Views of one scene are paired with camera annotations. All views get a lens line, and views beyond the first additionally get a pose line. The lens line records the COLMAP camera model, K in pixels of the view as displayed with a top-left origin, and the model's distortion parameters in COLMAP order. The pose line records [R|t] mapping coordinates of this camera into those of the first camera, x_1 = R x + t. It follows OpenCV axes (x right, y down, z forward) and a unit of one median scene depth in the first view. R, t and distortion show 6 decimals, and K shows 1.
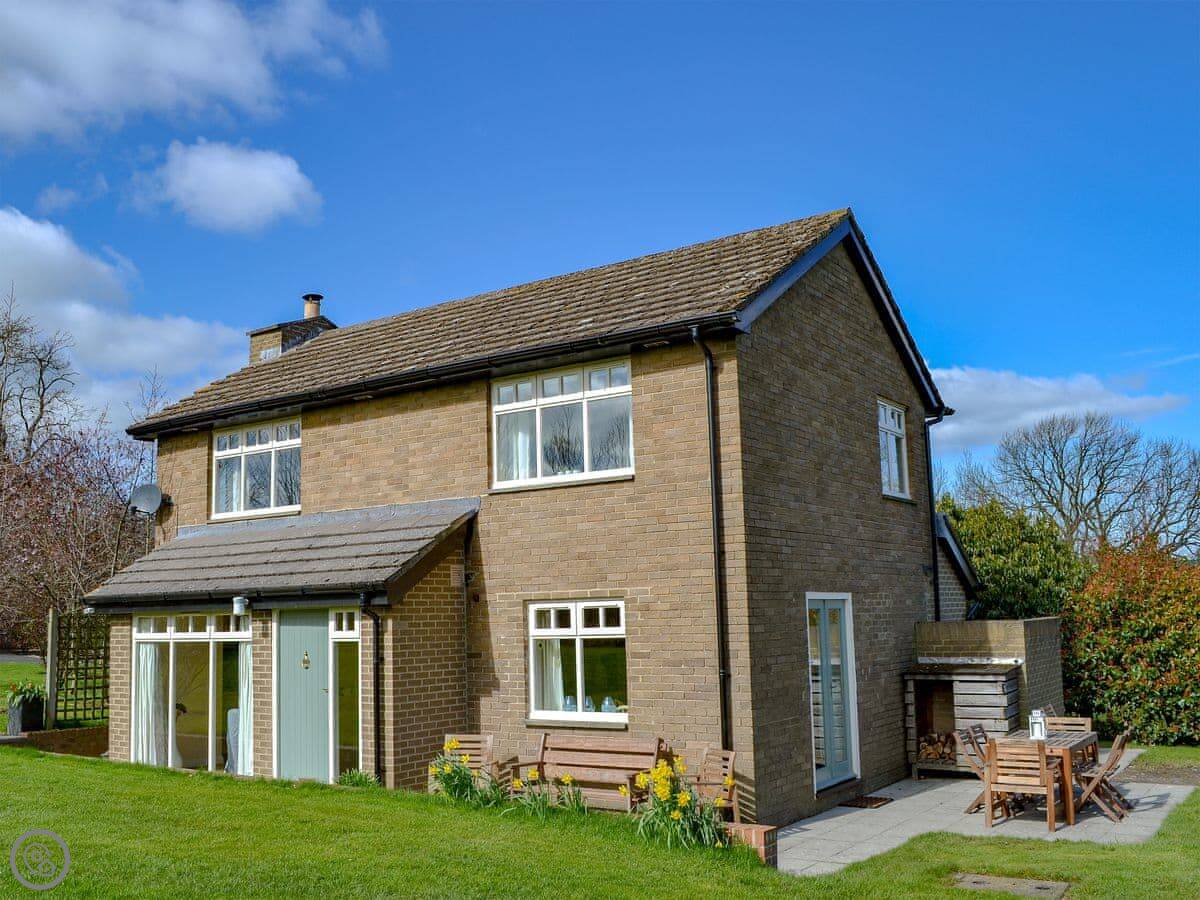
lens RADIAL K [[1115.0, 0, 600.0], [0, 1115.0, 450.0], [0, 0, 1]] dist [-0.074339, 0.005483]
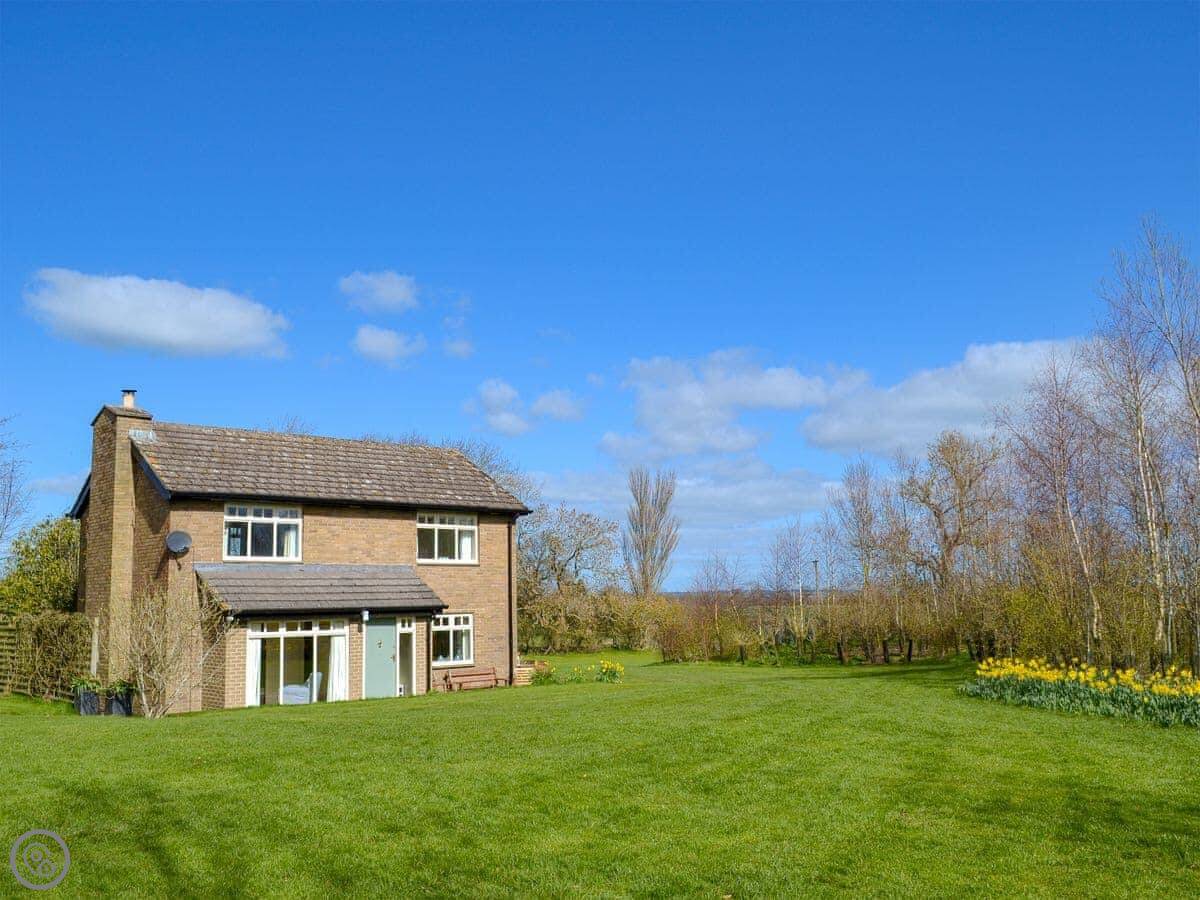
lens RADIAL K [[1115.0, 0, 600.0], [0, 1115.0, 450.0], [0, 0, 1]] dist [-0.074339, 0.005483]
pose [[0.201147, 0.151055, 0.967844, -2.191831], [-0.127848, 0.983636, -0.126949, 0.050194], [-0.971182, -0.098201, 0.217167, 0.209401]]
